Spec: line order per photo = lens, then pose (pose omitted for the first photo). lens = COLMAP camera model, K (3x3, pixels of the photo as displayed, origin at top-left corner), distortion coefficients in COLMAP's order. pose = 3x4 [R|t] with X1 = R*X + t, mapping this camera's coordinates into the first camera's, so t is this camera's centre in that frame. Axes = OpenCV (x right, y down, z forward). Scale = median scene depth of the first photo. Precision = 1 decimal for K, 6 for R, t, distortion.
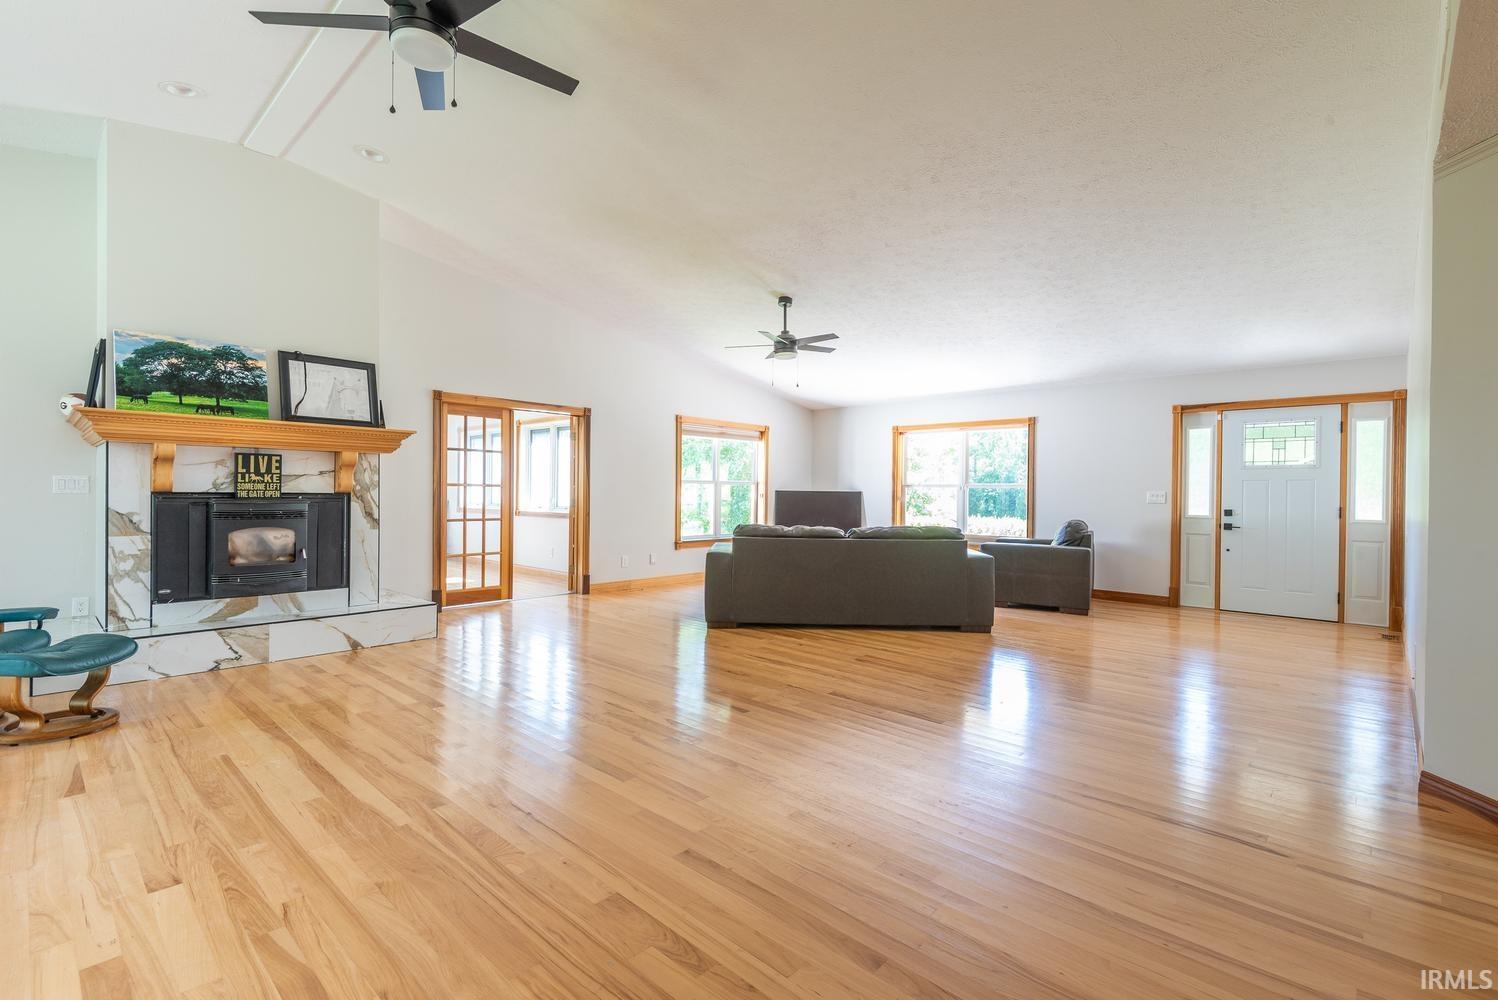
lens RADIAL K [[673.6, 0, 748.8], [0, 673.6, 494.6], [0, 0, 1]] dist [0.042405, -0.029038]
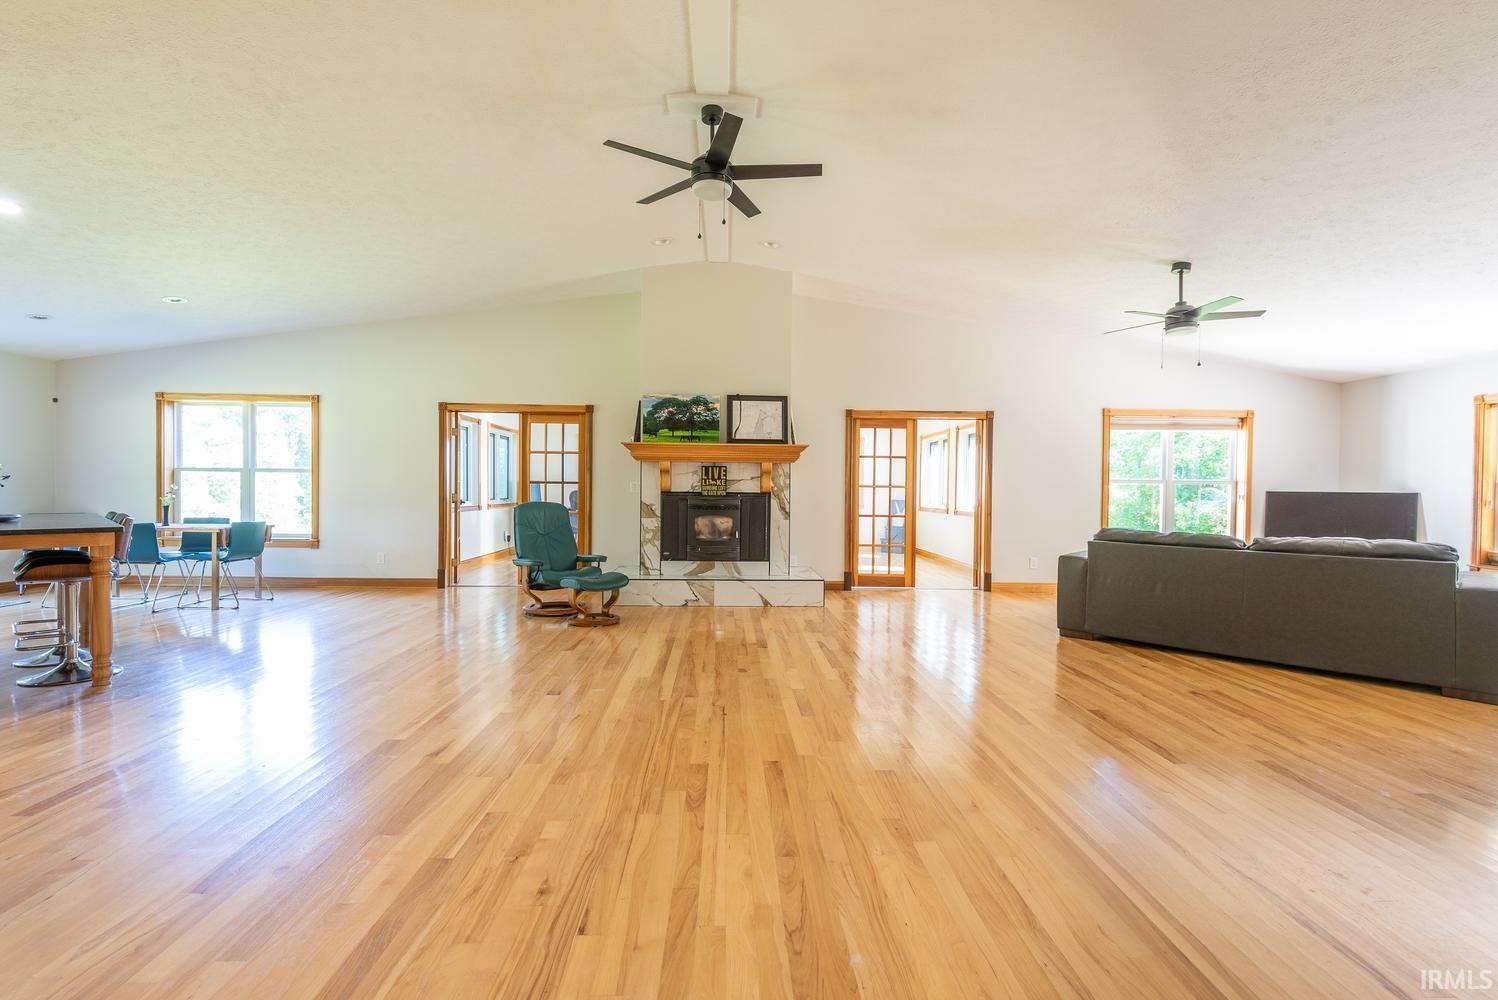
lens RADIAL K [[673.6, 0, 748.8], [0, 673.6, 494.6], [0, 0, 1]] dist [0.042405, -0.029038]
pose [[0.705445, 0.002033, -0.708762, 0.351588], [-0.005032, 0.999985, -0.002141, 0.004993], [0.708747, 0.005077, 0.705444, 0.015466]]
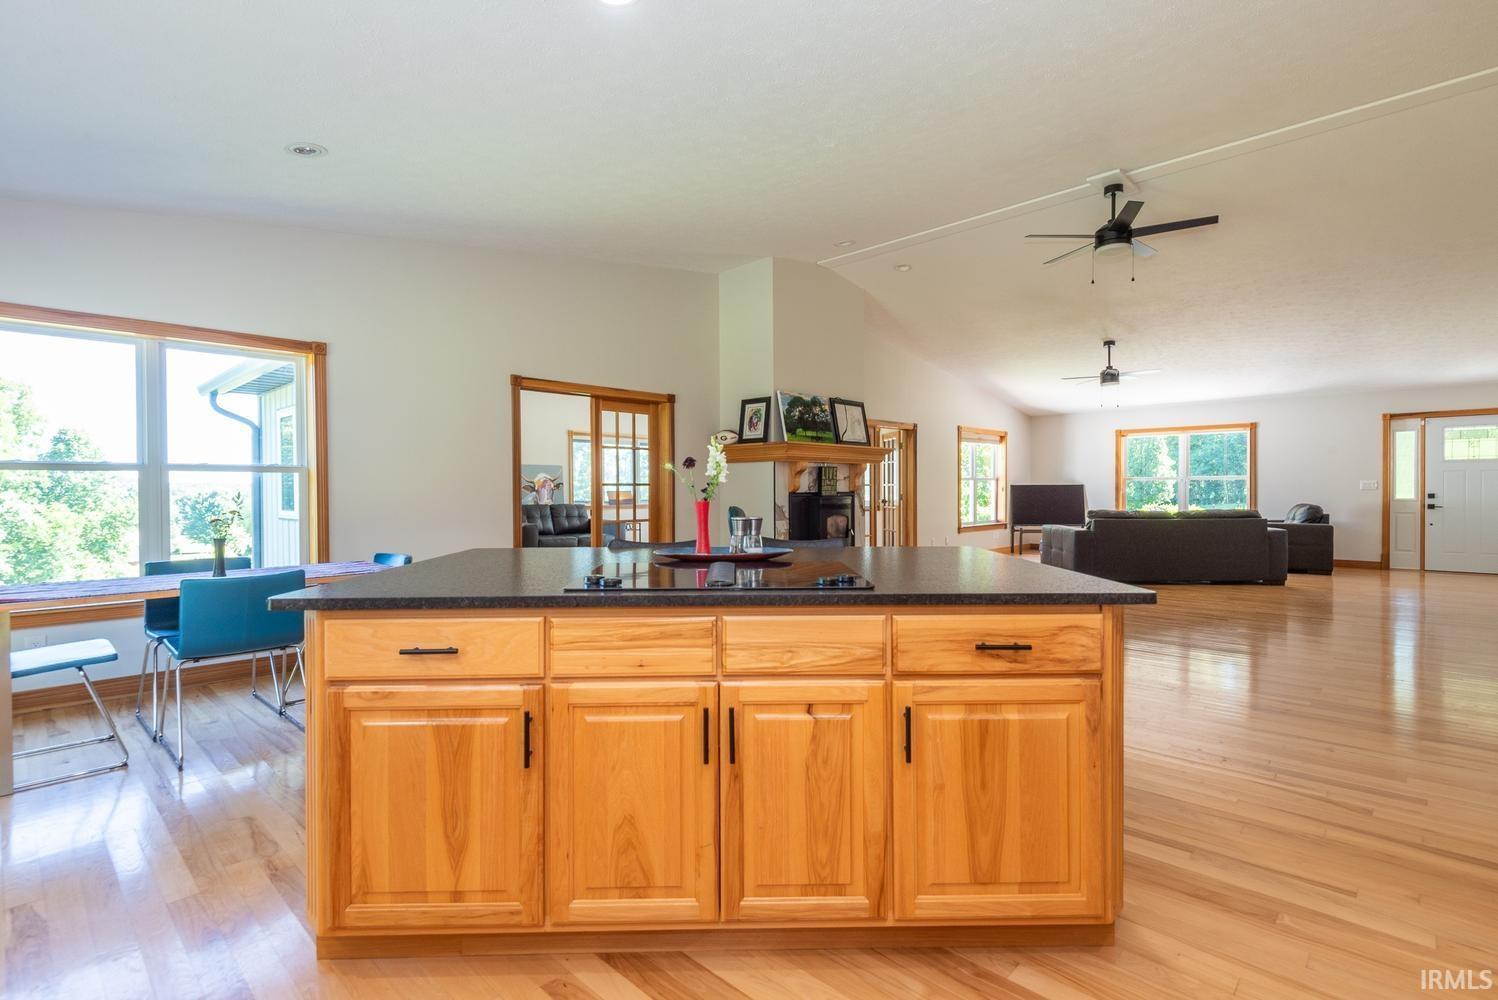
lens RADIAL K [[673.6, 0, 748.8], [0, 673.6, 494.6], [0, 0, 1]] dist [0.042405, -0.029038]
pose [[0.999604, -0.015836, -0.023243, -0.800311], [0.016080, 0.999817, 0.010340, -0.014796], [0.023075, -0.010709, 0.999676, -0.470288]]
